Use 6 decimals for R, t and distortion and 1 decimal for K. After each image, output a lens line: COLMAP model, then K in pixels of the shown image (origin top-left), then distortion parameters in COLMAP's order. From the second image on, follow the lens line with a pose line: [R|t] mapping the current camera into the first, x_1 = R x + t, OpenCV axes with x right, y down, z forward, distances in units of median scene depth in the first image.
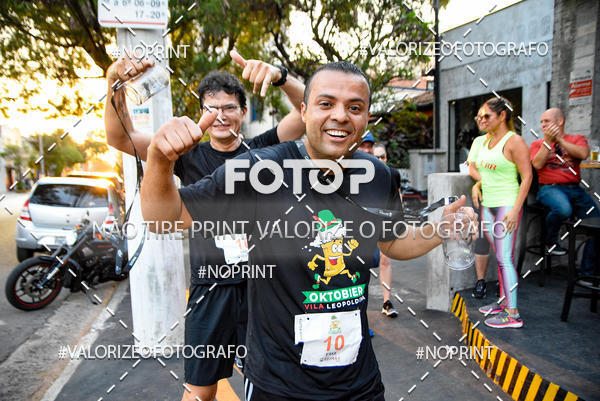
lens RADIAL K [[445.0, 0, 296.2], [0, 445.0, 209.2], [0, 0, 1]] dist [-0.124906, 0.107921]
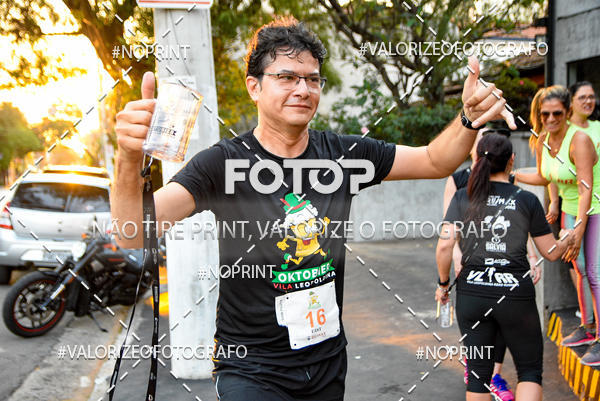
lens RADIAL K [[659.3, 0, 298.8], [0, 659.3, 211.5], [0, 0, 1]] dist [-0.017575, 0.183353]
pose [[0.997237, -0.002823, -0.074231, -0.012761], [0.002058, 0.999944, -0.010385, 0.009446], [0.074256, 0.010204, 0.997187, -0.199283]]
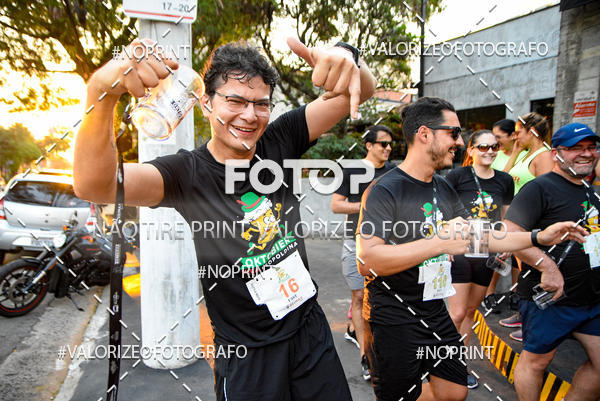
lens RADIAL K [[445.0, 0, 296.2], [0, 445.0, 209.2], [0, 0, 1]] dist [-0.124906, 0.107921]
pose [[0.995877, 0.032060, 0.084860, -0.087132], [-0.030842, 0.999402, -0.015619, -0.000464], [-0.085310, 0.012937, 0.996270, 0.022988]]
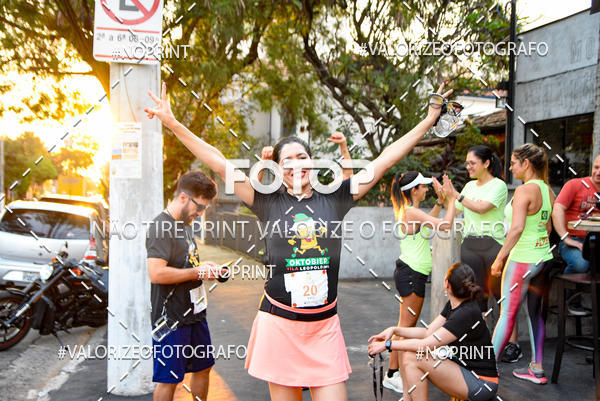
lens RADIAL K [[628.0, 0, 298.4], [0, 628.0, 210.5], [0, 0, 1]] dist [-0.016612, 0.117133]
pose [[0.995531, 0.042453, -0.084352, 0.096877], [-0.048378, 0.996410, -0.069479, 0.005508], [0.081100, 0.073249, 0.994011, -0.241160]]
